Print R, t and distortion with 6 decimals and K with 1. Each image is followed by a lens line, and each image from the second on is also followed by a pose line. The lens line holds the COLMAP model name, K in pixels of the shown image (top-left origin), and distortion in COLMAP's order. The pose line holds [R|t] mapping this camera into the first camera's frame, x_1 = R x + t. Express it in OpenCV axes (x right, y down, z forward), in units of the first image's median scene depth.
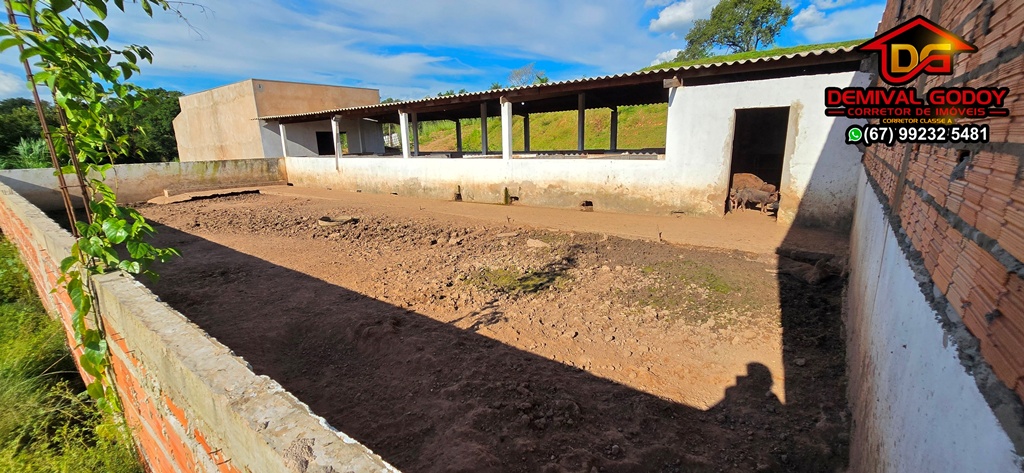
lens RADIAL K [[410.9, 0, 513.5], [0, 410.9, 236.3], [0, 0, 1]] dist [0.000216, -0.000056]
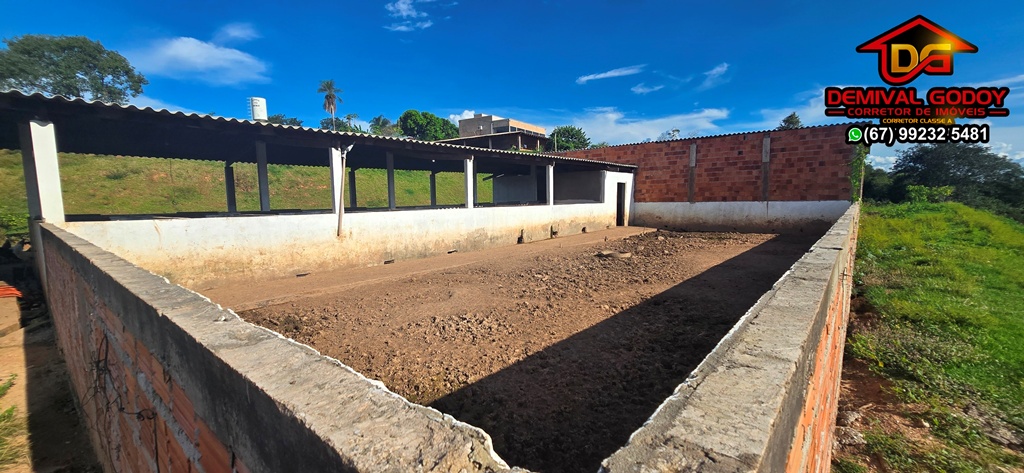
lens RADIAL K [[410.9, 0, 512.2], [0, 410.9, 237.8], [0, 0, 1]] dist [0.000216, -0.000056]
pose [[0.051586, -0.070666, 0.996165, -1.159647], [0.239189, 0.969335, 0.056377, -0.156463], [-0.969602, 0.235364, 0.066907, 0.863591]]
